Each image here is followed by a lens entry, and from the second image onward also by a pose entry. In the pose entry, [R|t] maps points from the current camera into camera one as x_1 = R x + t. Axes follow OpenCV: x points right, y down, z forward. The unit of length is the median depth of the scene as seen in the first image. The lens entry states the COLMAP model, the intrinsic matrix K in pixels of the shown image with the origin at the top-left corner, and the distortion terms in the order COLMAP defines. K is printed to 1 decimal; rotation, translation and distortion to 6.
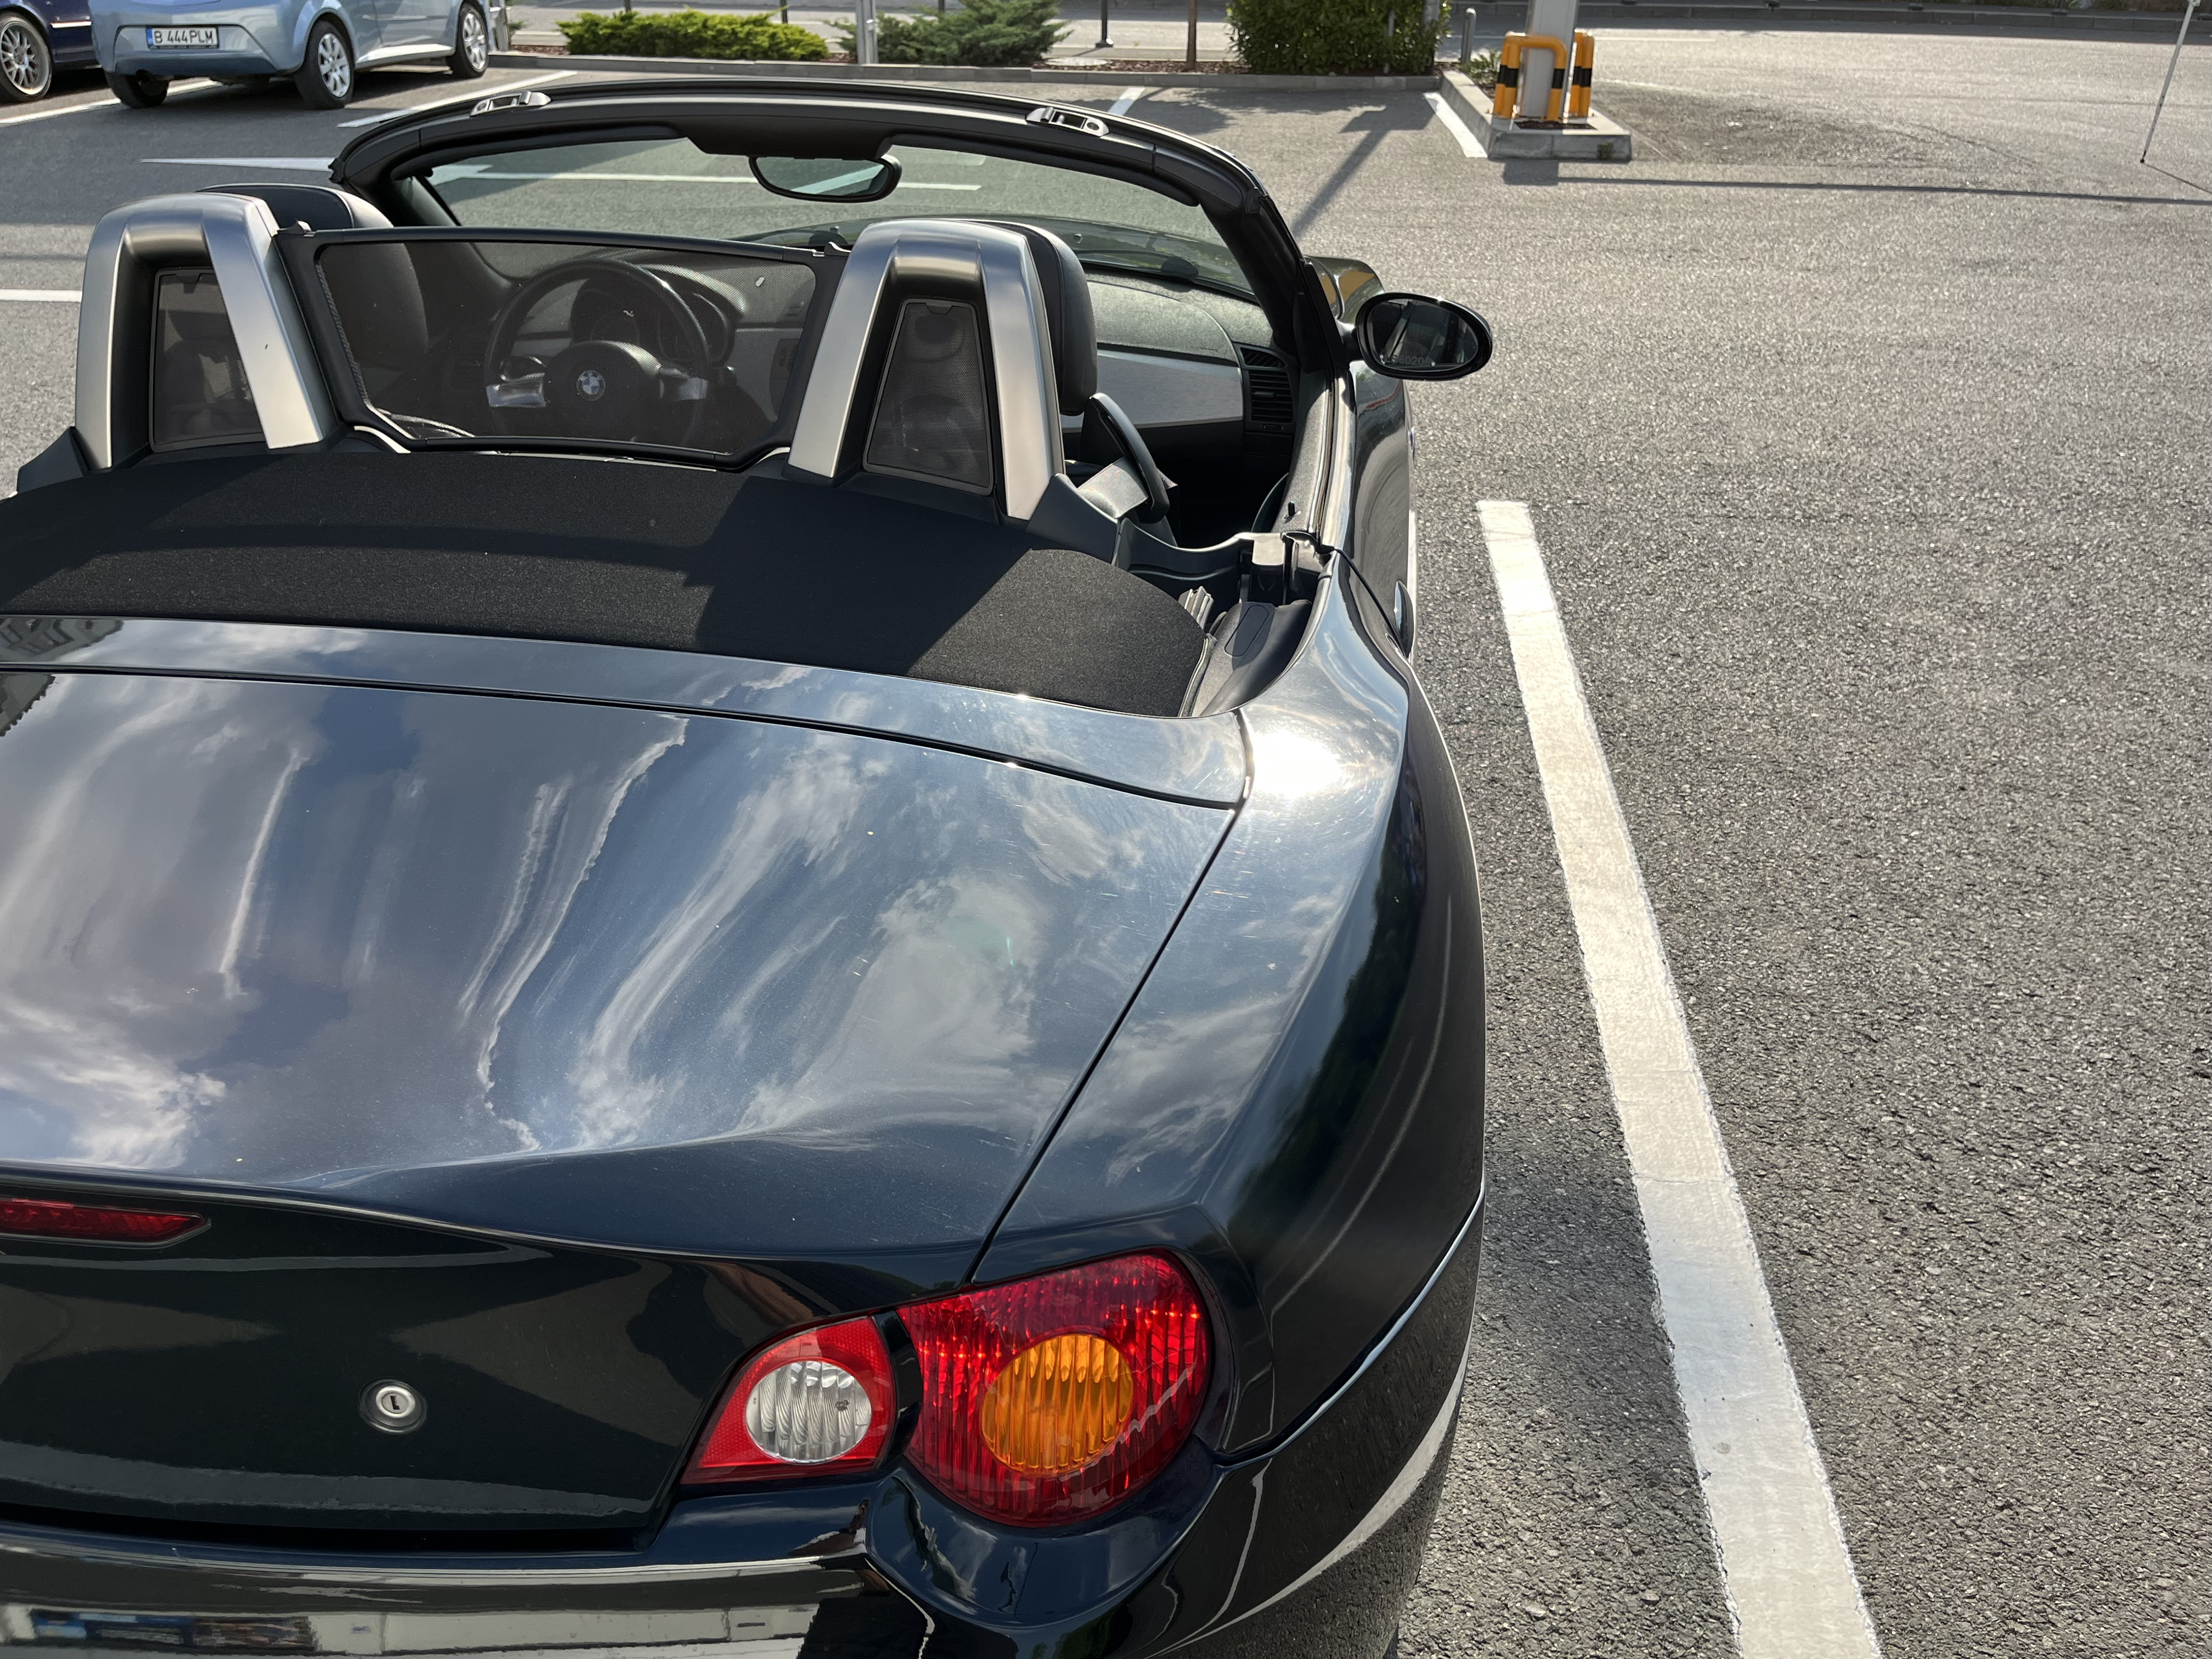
lens RADIAL K [[1723.9, 0, 1120.3], [0, 1723.9, 841.5], [0, 0, 1]] dist [0.014108, 0.013029]
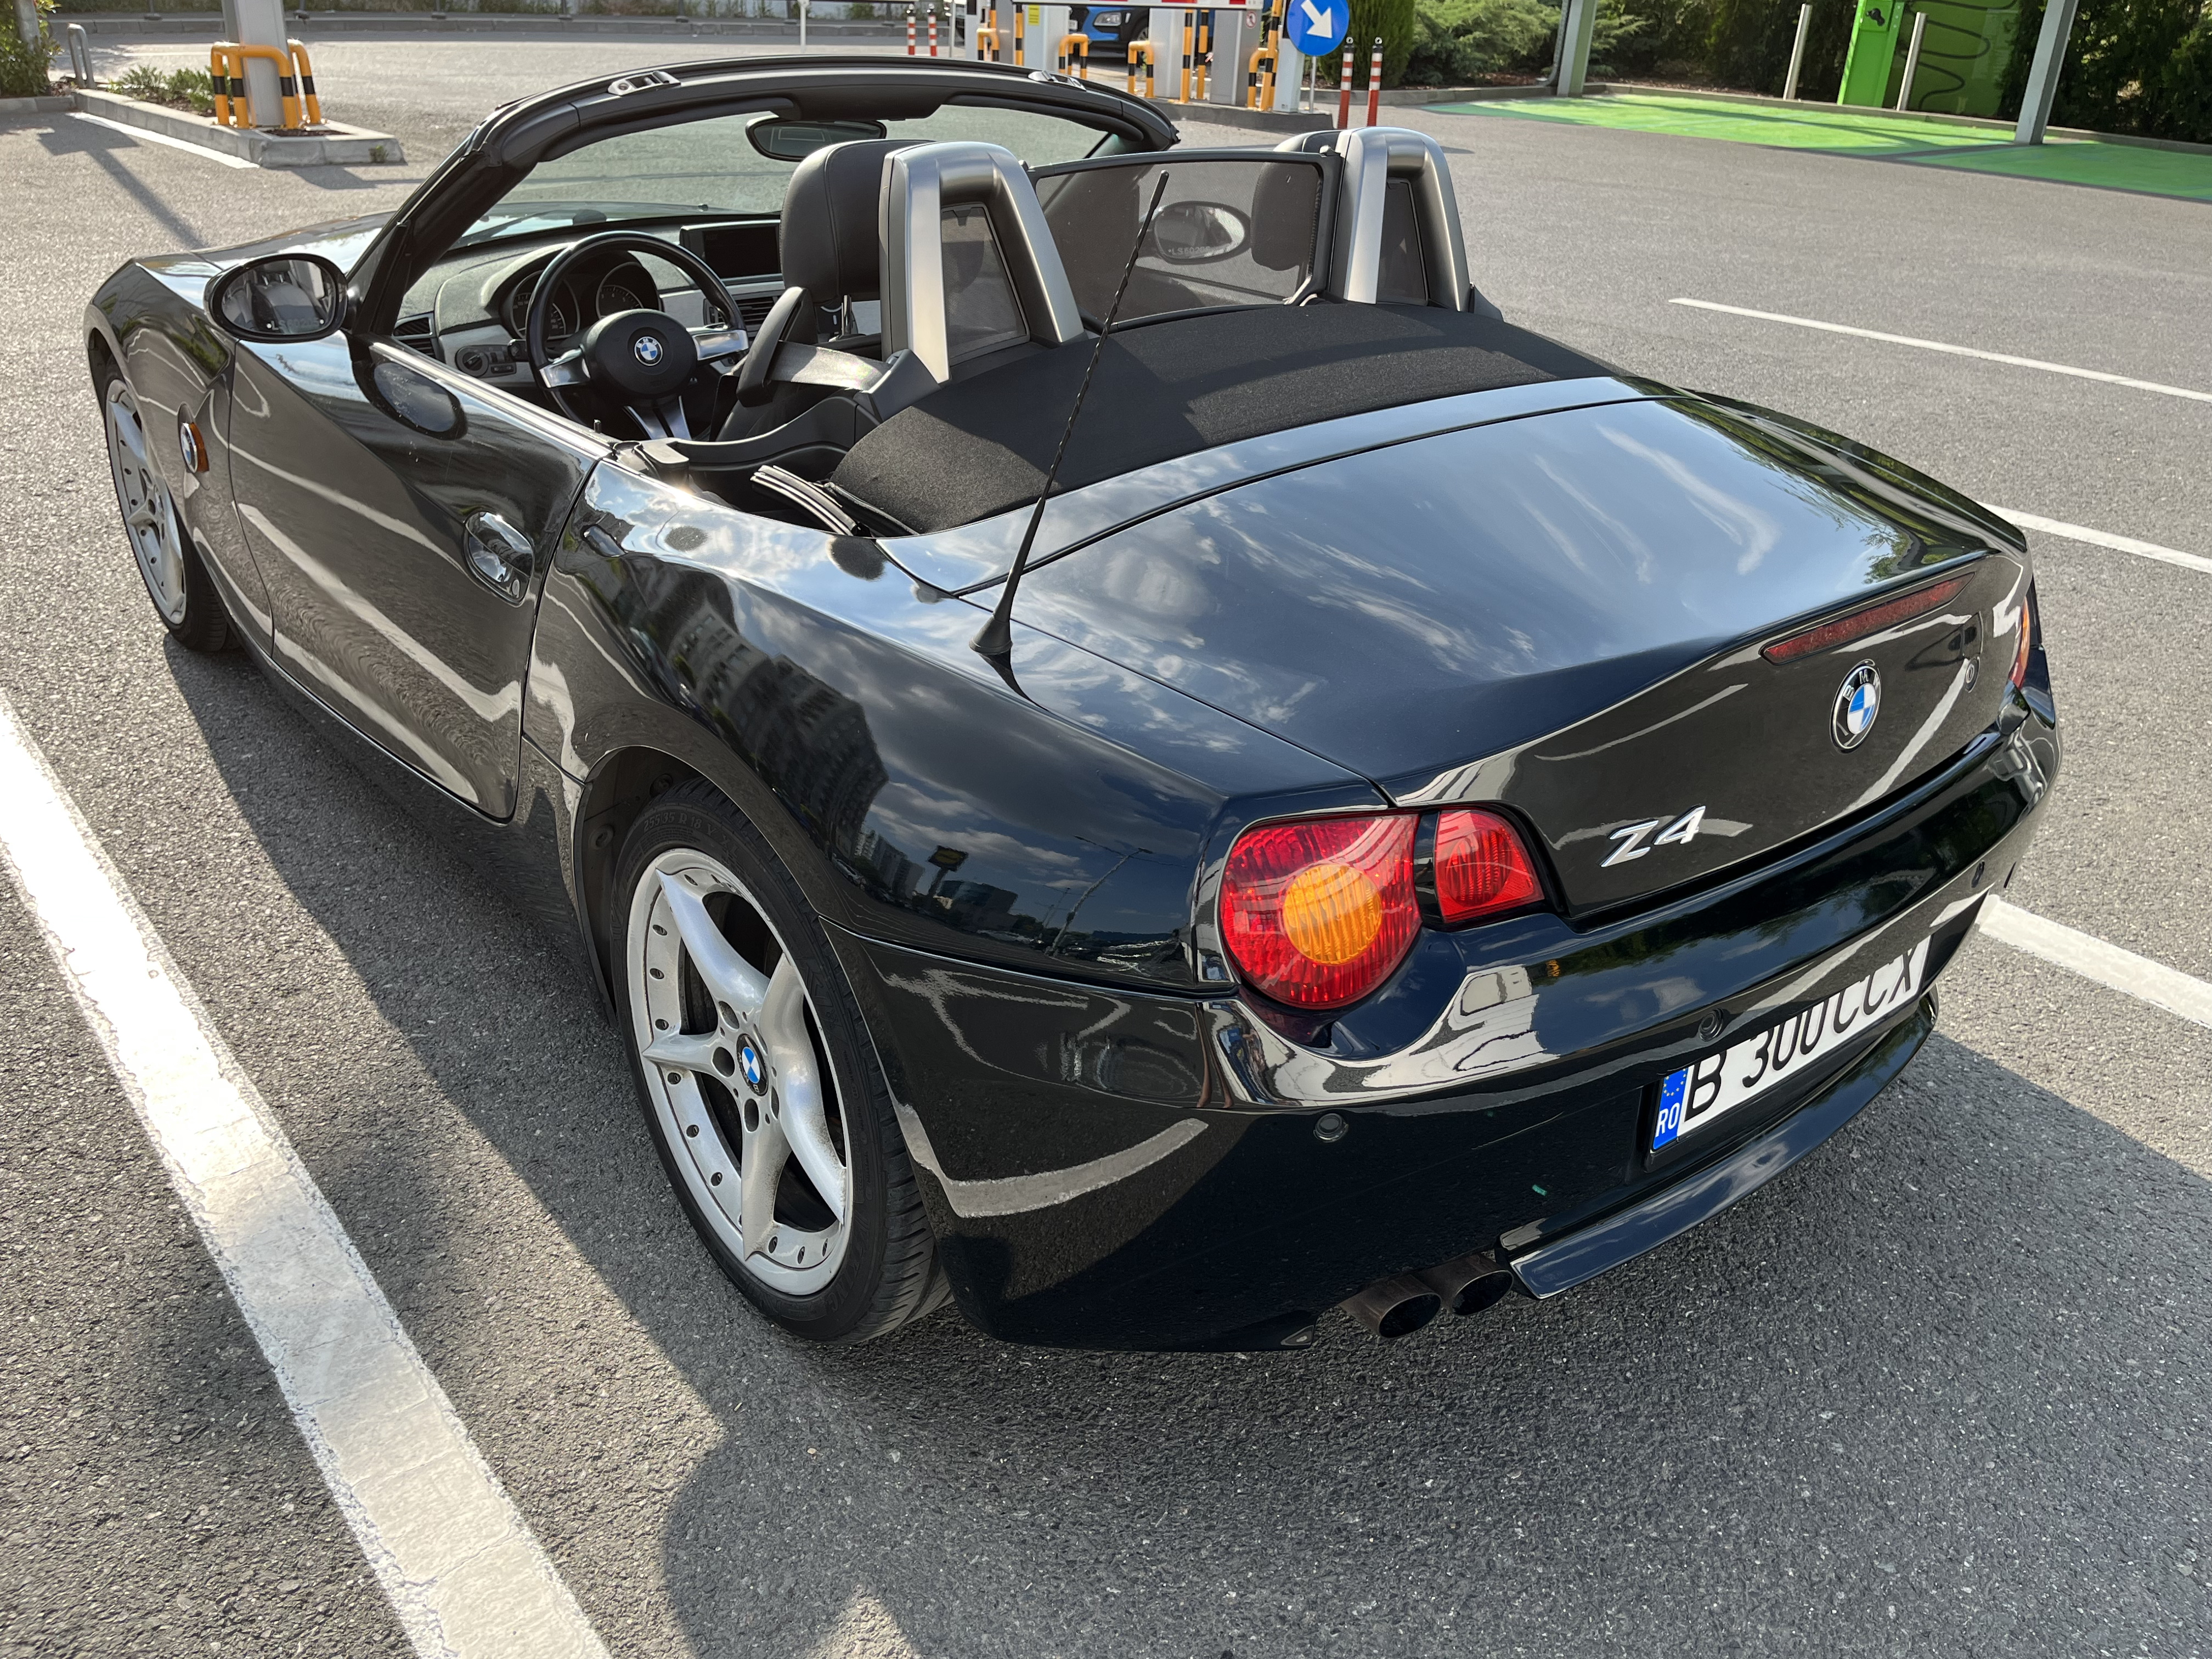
lens RADIAL K [[1701.5, 0, 1100.0], [0, 1701.5, 823.4], [0, 0, 1]] dist [0.106011, -0.152978]
pose [[0.695615, -0.307650, 0.649208, -0.716827], [0.317516, 0.942274, 0.106317, -0.011945], [-0.644440, 0.132178, 0.753144, 0.051744]]
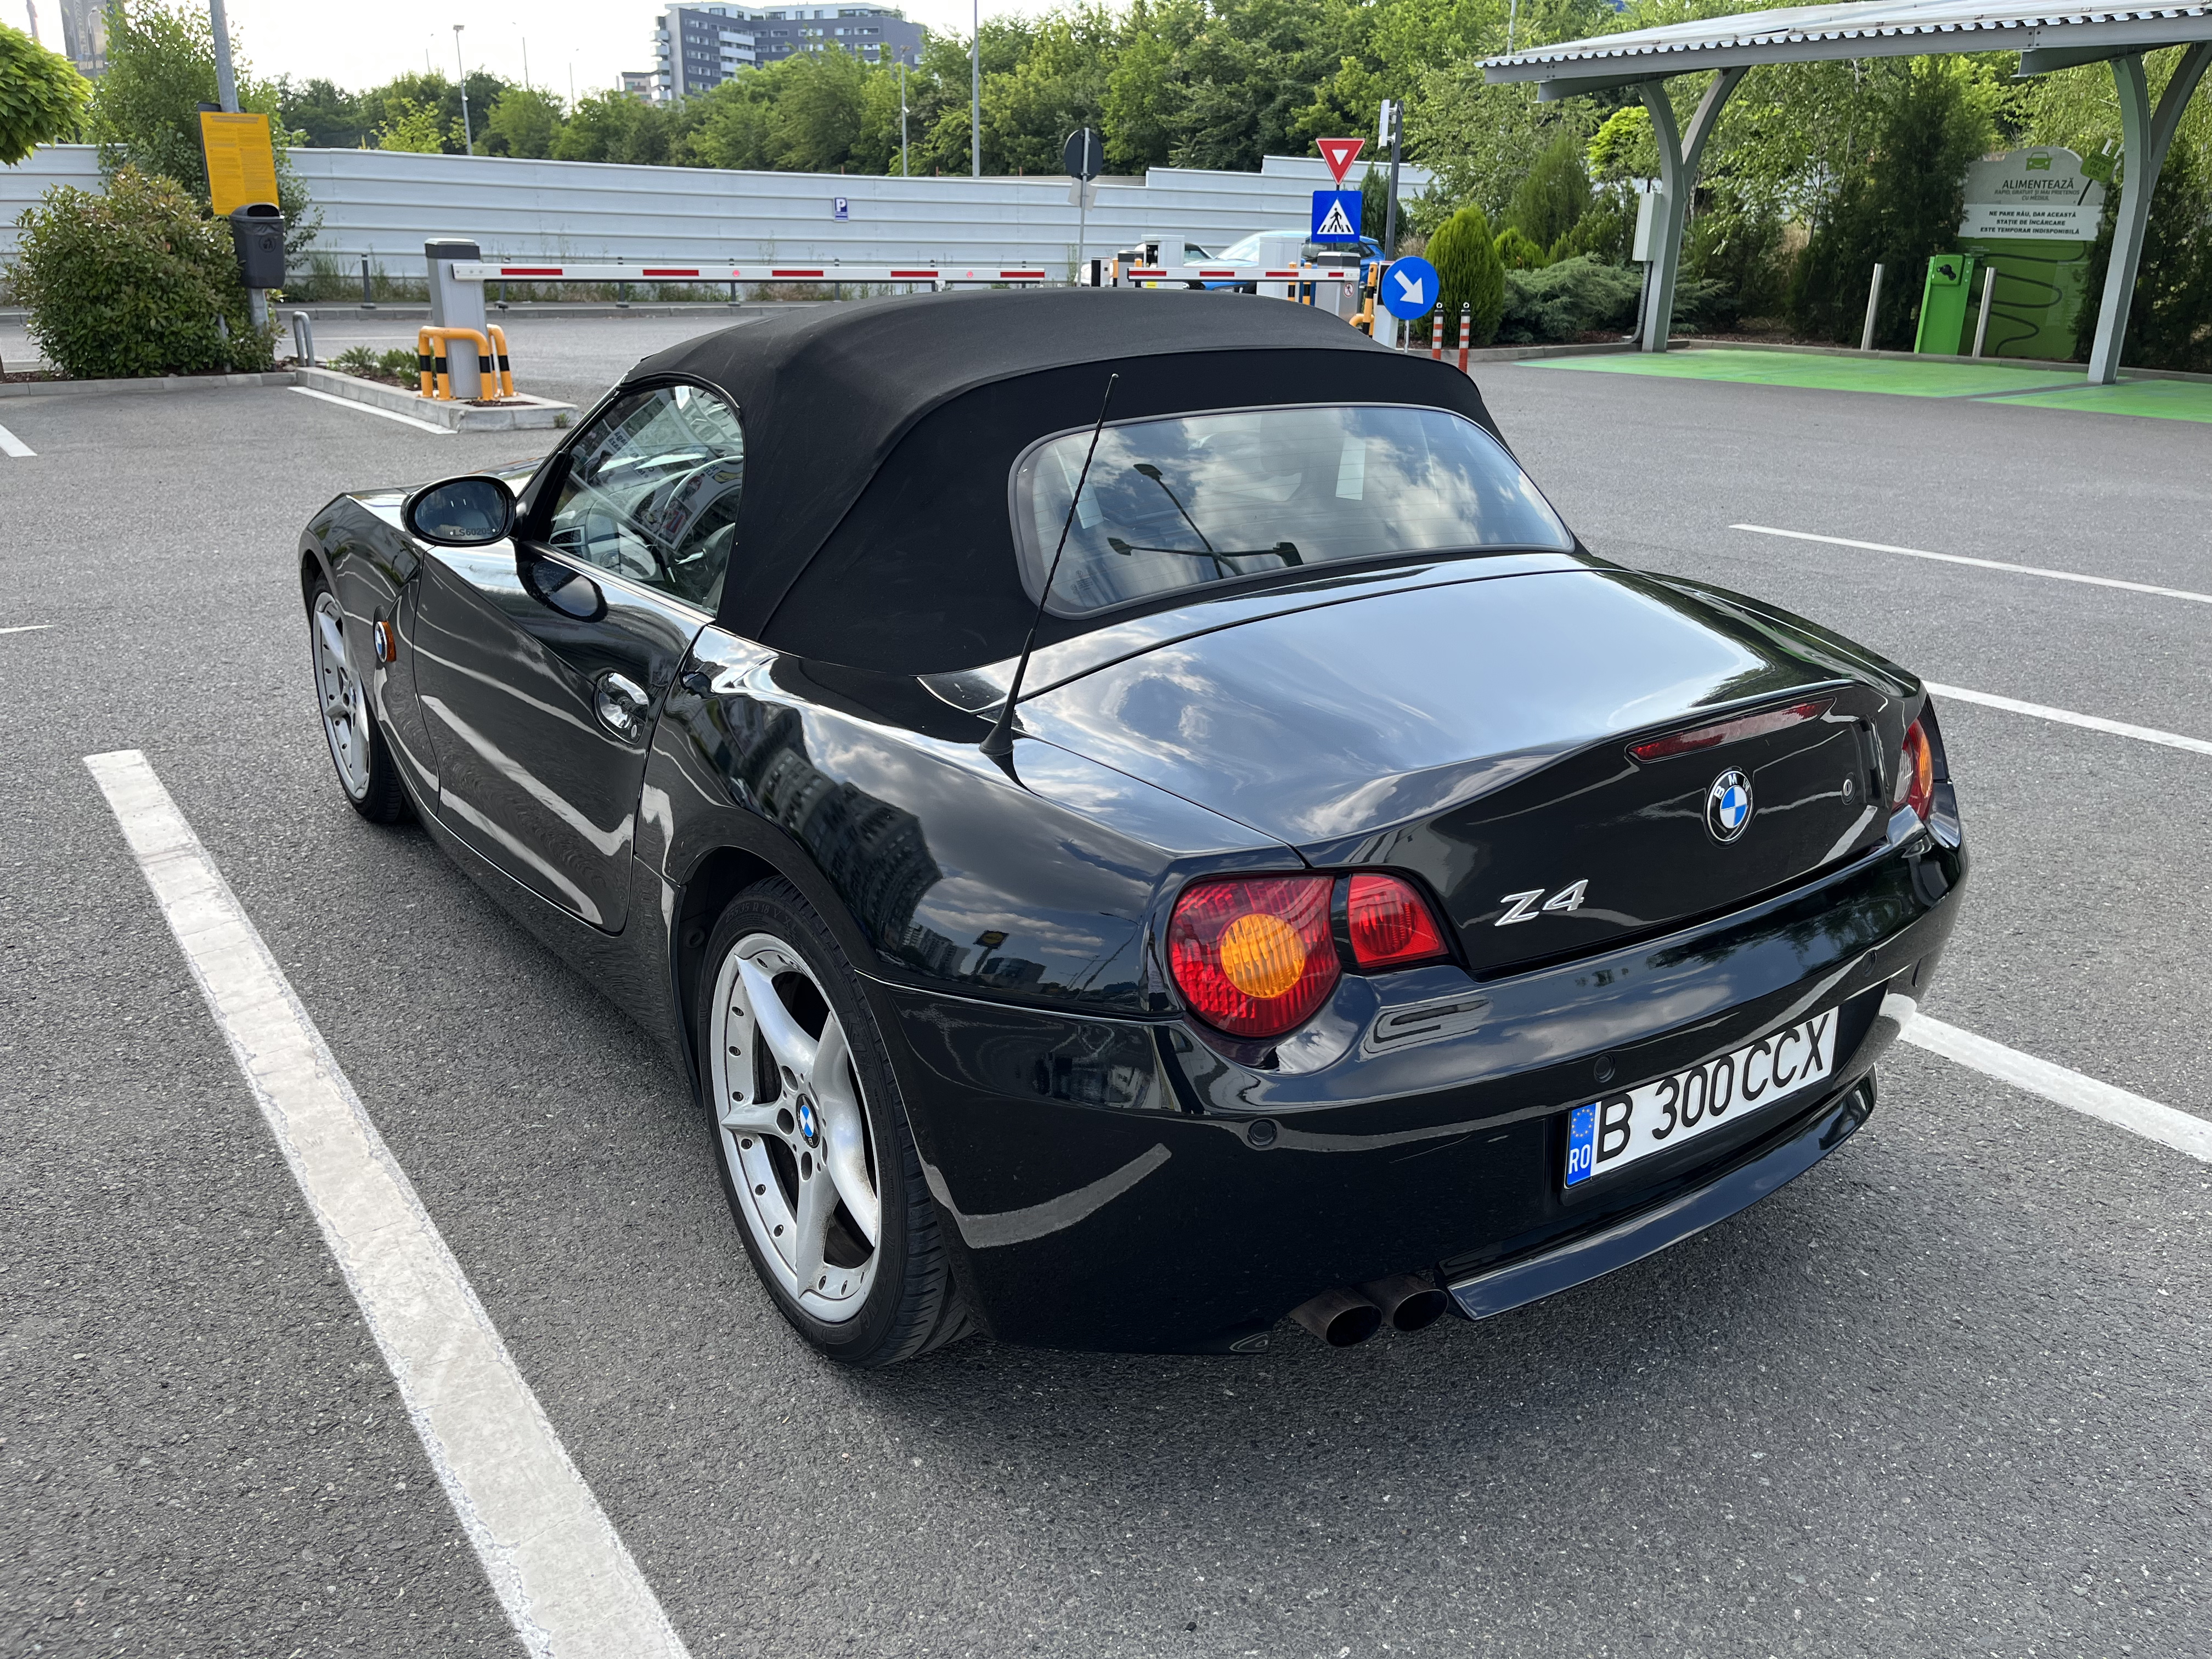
lens RADIAL K [[1665.3, 0, 1113.1], [0, 1665.3, 824.1], [0, 0, 1]] dist [0.098940, -0.140562]
pose [[0.739738, -0.220190, 0.635849, -0.756145], [0.316494, 0.947750, -0.040006, 0.043819], [-0.593817, 0.230836, 0.770776, -0.039493]]
